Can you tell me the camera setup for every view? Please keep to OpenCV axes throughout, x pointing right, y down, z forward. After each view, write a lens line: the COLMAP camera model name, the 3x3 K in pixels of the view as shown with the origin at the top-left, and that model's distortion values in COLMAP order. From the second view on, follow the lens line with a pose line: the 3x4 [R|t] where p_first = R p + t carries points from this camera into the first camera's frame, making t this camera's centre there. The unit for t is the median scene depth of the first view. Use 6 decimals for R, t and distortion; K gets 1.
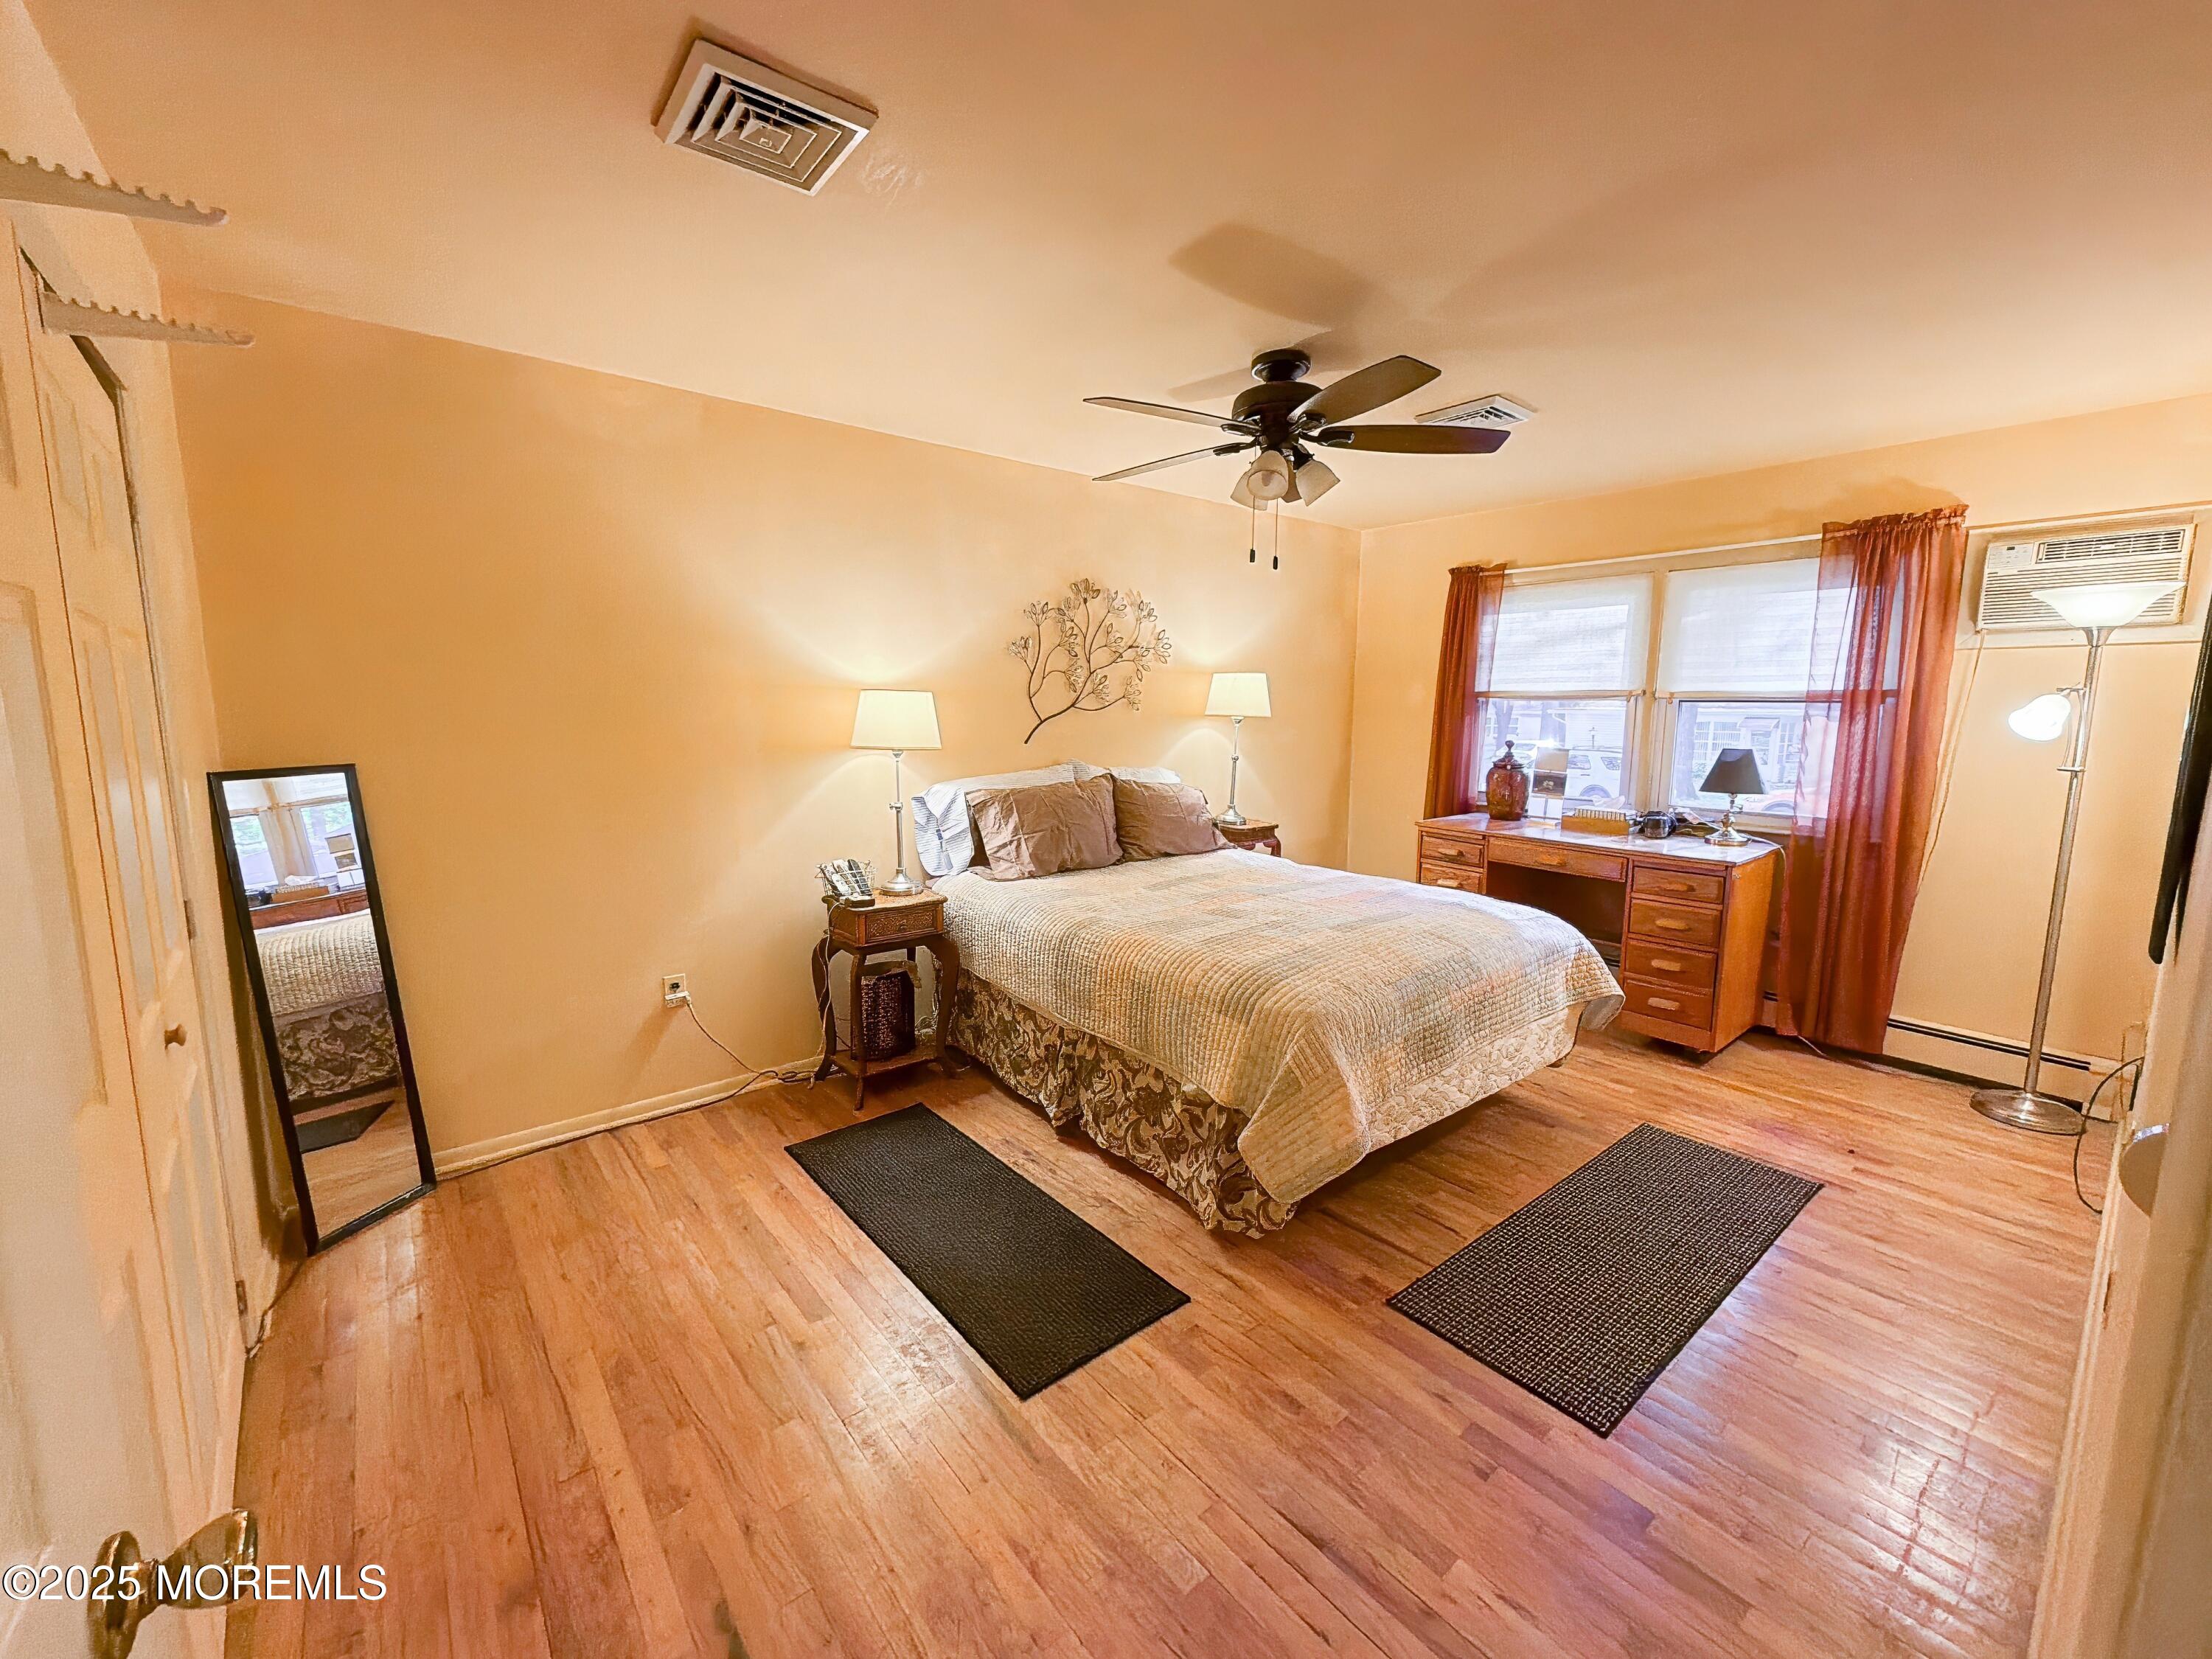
lens RADIAL K [[892.5, 0, 1111.5], [0, 892.5, 836.3], [0, 0, 1]] dist [0.015323, -0.000064]
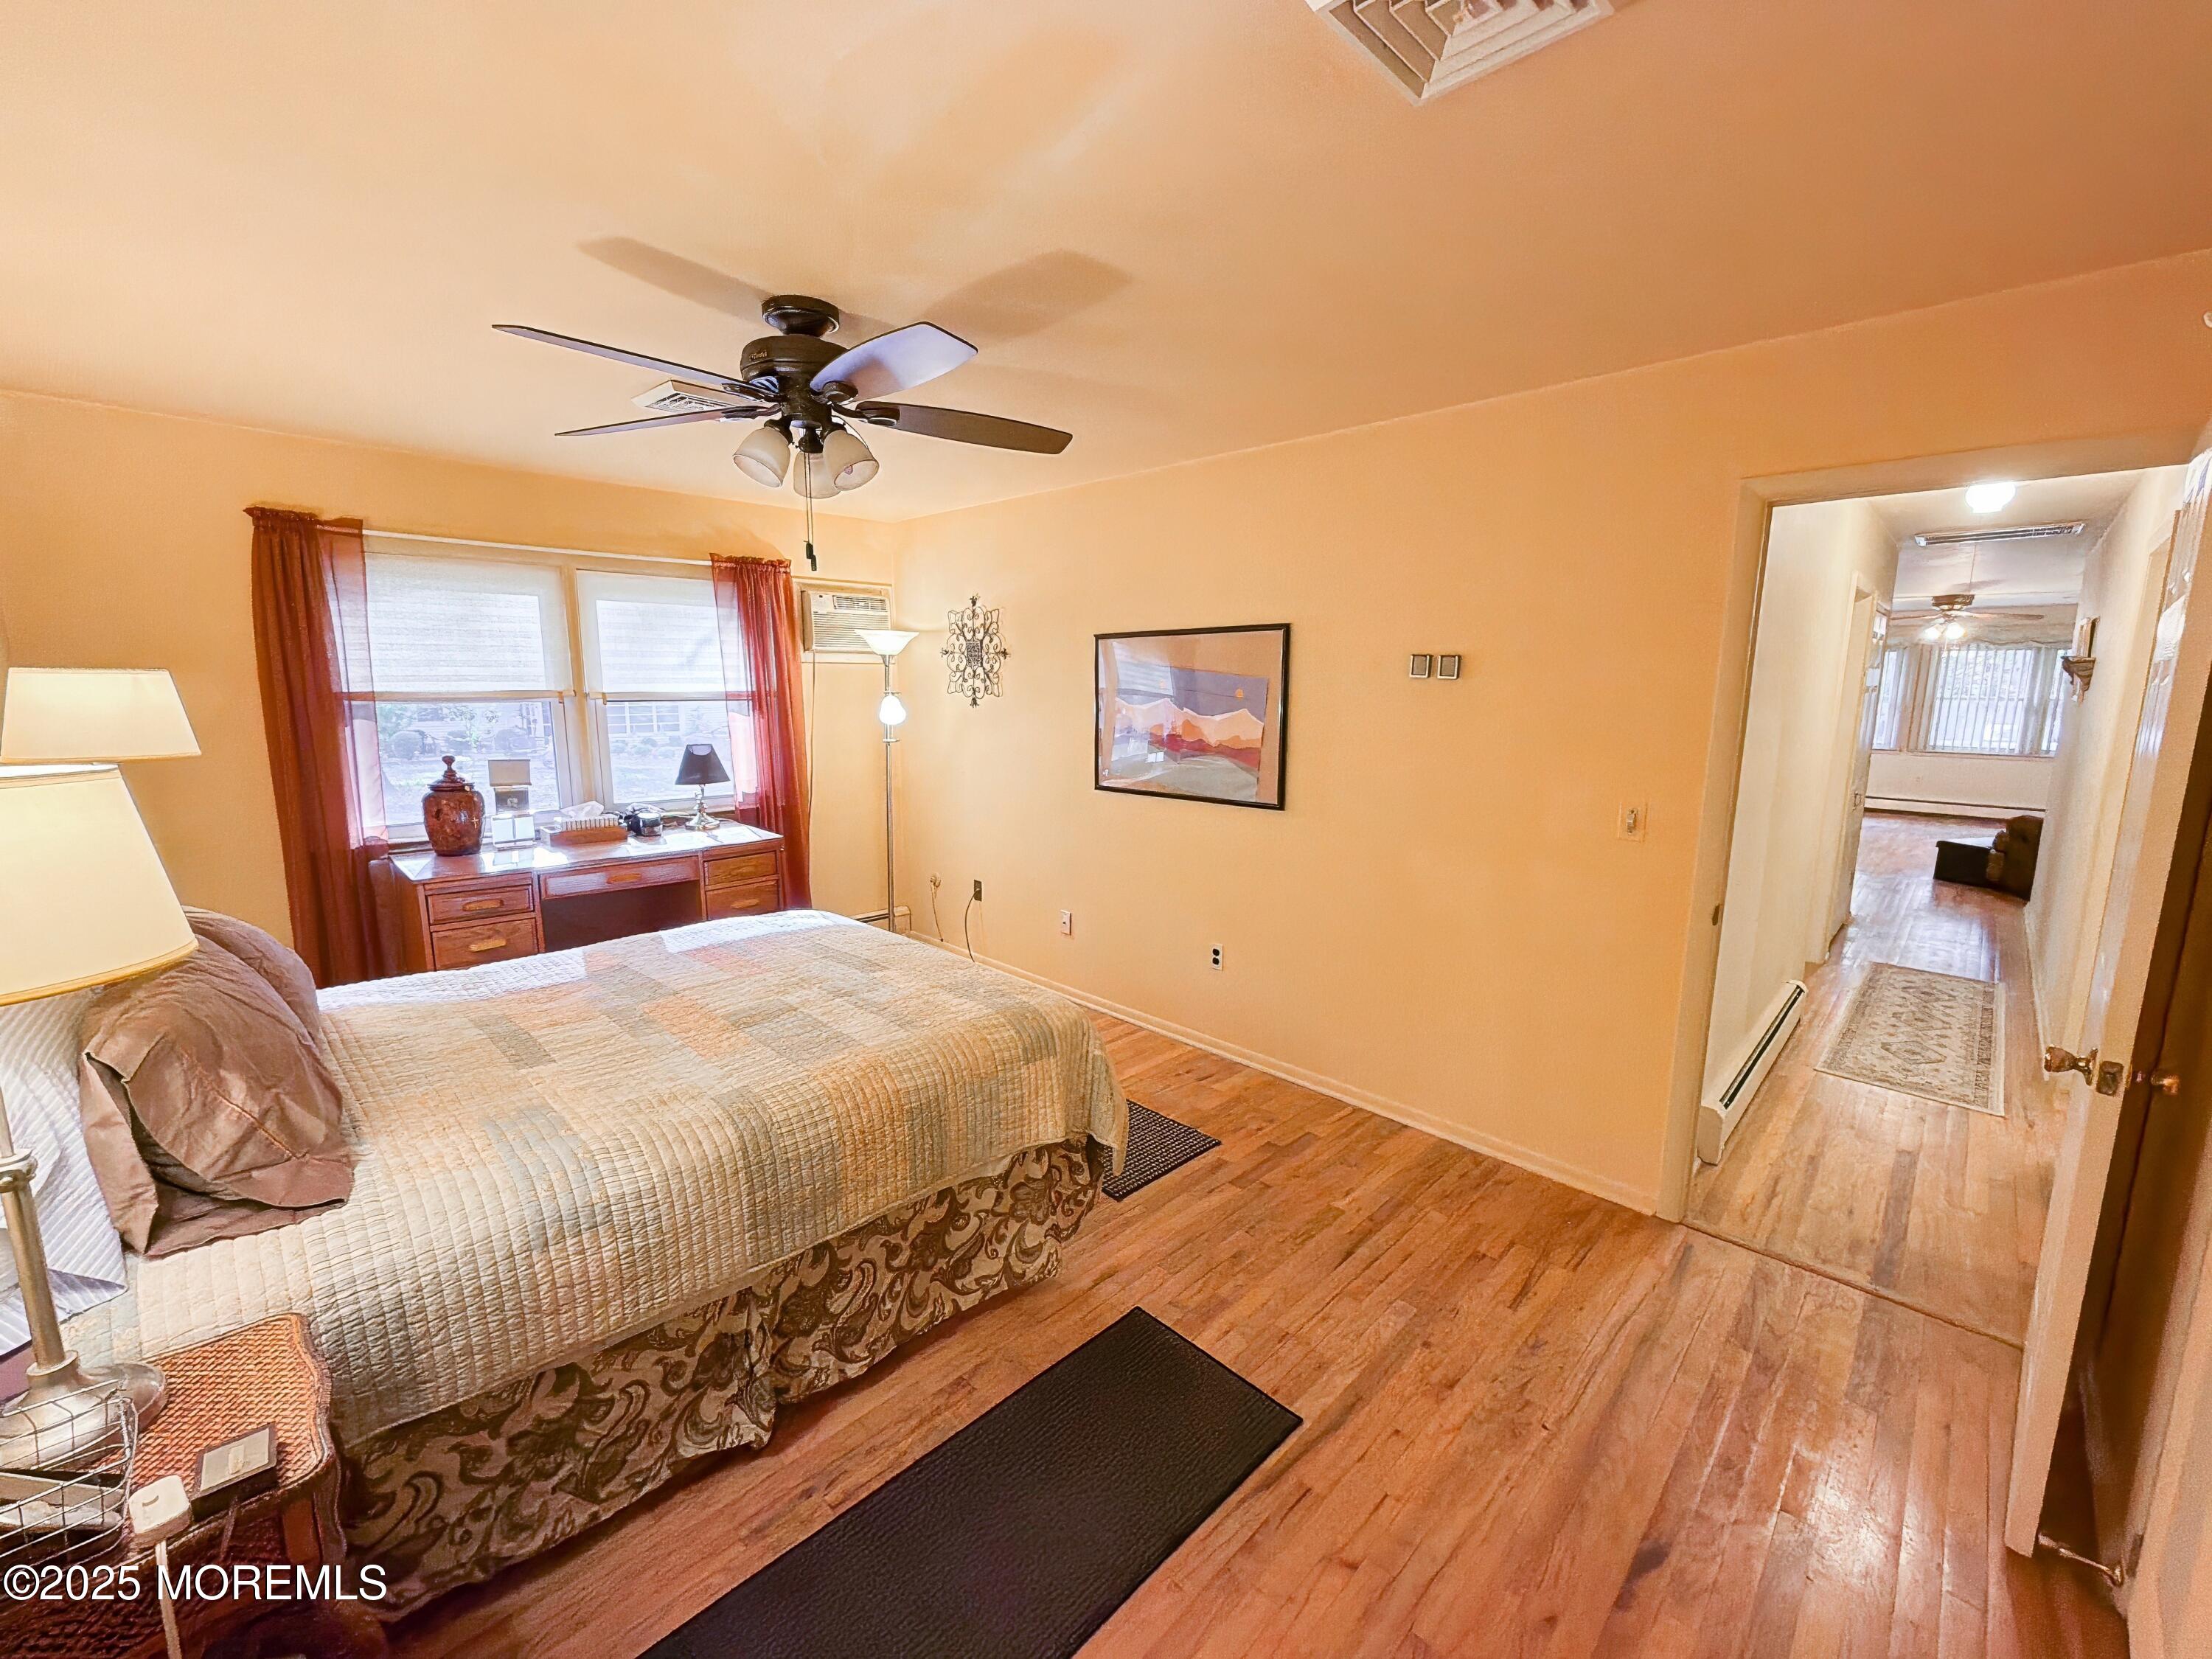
lens RADIAL K [[898.8, 0, 1121.5], [0, 898.8, 835.5], [0, 0, 1]] dist [-0.011536, 0.000182]
pose [[-0.109674, -0.177536, 0.977984, -0.566683], [0.142652, 0.970922, 0.192251, -0.147893], [-0.983678, 0.160597, -0.081159, 0.692523]]
